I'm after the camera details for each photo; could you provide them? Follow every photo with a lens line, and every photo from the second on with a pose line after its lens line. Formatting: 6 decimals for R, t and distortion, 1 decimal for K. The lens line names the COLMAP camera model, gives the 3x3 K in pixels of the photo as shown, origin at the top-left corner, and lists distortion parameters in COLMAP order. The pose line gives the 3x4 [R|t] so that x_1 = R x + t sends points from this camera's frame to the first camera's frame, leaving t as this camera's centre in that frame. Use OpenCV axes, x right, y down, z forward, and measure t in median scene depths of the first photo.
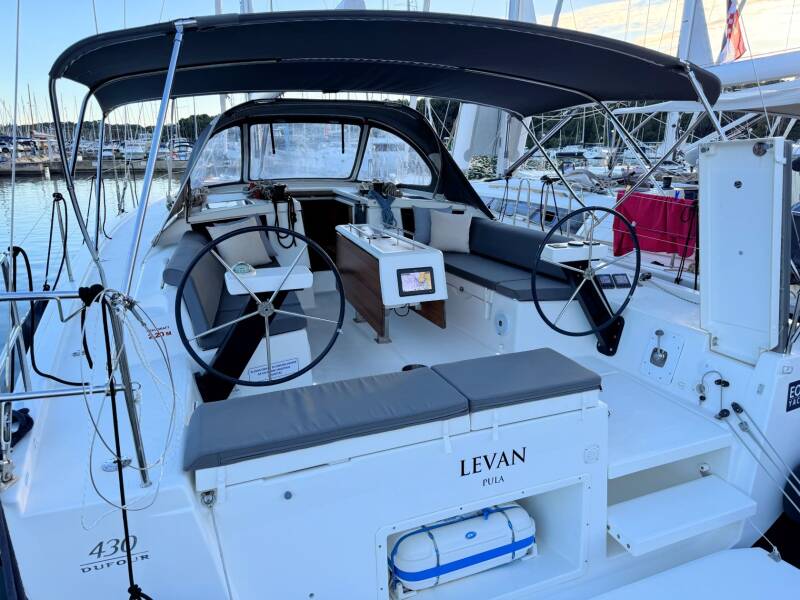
lens RADIAL K [[559.6, 0, 400.0], [0, 559.6, 300.0], [0, 0, 1]] dist [0.084714, -0.114803]
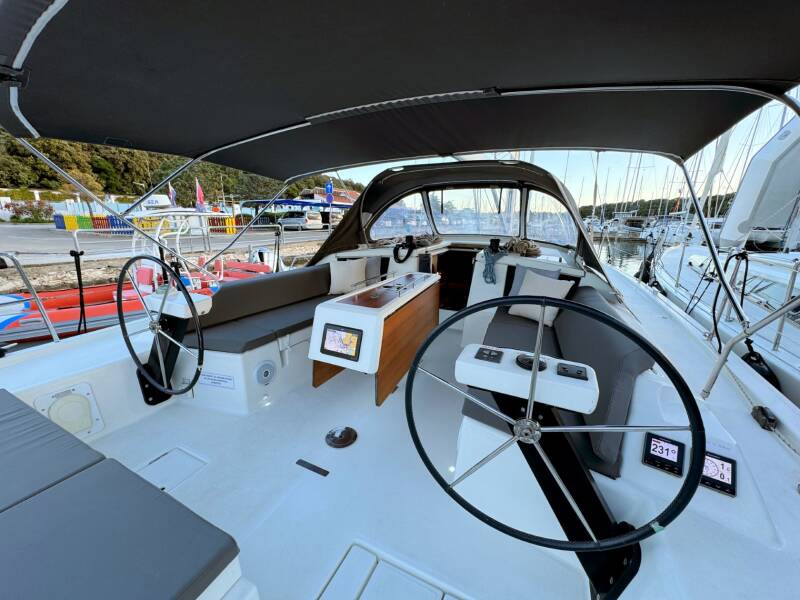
lens RADIAL K [[315.7, 0, 398.6], [0, 315.7, 300.8], [0, 0, 1]] dist [-0.005230, 0.000043]
pose [[0.662996, 0.196294, -0.722430, 0.426529], [-0.213188, 0.974561, 0.069152, -0.146385], [0.717626, 0.108166, 0.687978, 0.711350]]
